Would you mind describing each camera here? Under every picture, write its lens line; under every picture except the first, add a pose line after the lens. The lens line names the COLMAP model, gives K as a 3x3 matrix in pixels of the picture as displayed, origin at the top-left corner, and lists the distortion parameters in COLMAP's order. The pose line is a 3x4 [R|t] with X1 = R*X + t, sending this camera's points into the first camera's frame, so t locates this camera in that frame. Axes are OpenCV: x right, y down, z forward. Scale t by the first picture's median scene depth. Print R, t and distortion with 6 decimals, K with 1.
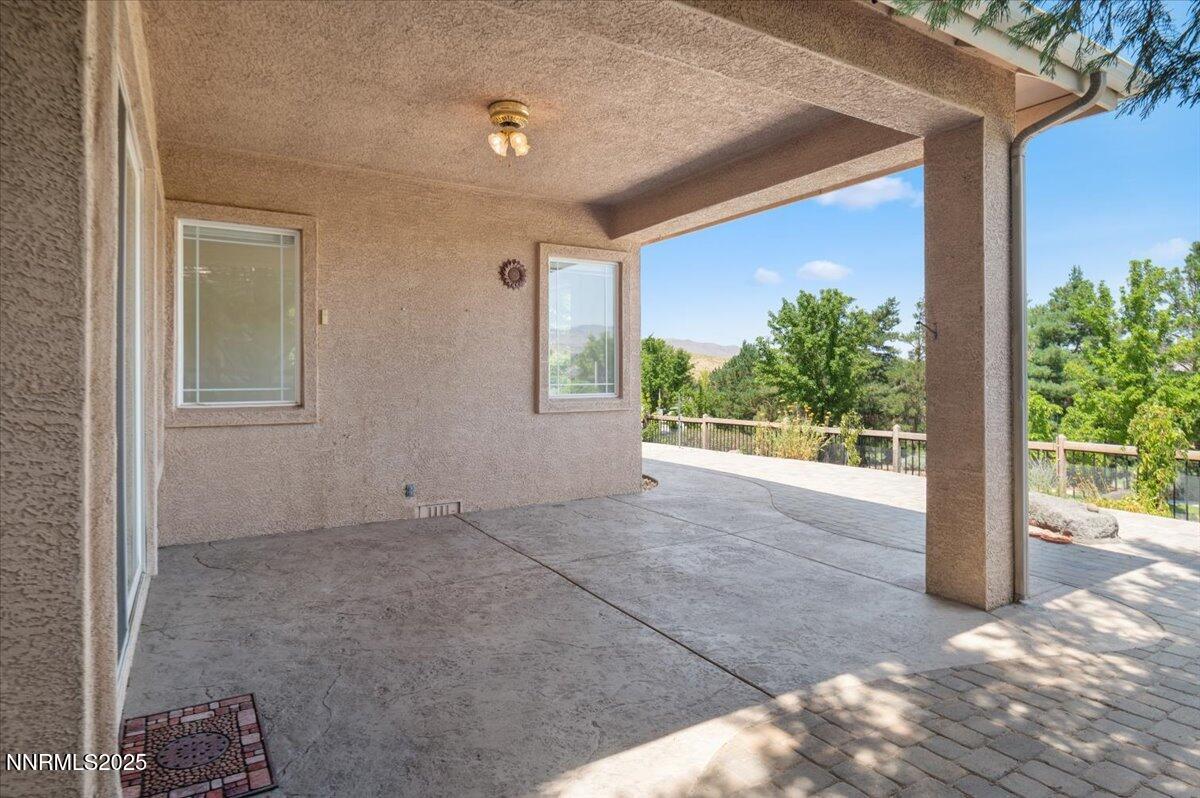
lens RADIAL K [[669.6, 0, 607.4], [0, 669.6, 384.5], [0, 0, 1]] dist [-0.006695, -0.003031]
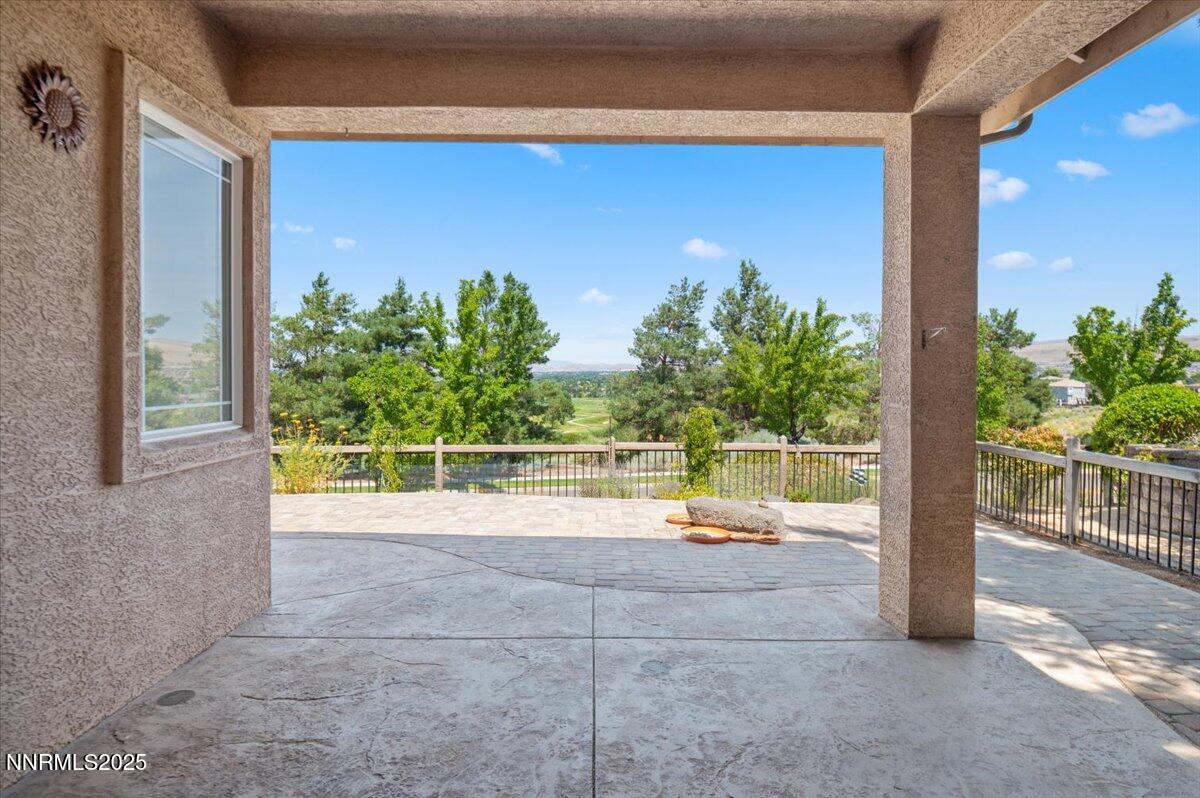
lens RADIAL K [[669.6, 0, 607.4], [0, 669.6, 384.5], [0, 0, 1]] dist [-0.006695, -0.003031]
pose [[0.509189, -0.006818, 0.860628, -0.393519], [0.004632, 0.999976, 0.005182, -0.021704], [-0.860642, 0.001348, 0.509209, 0.743783]]
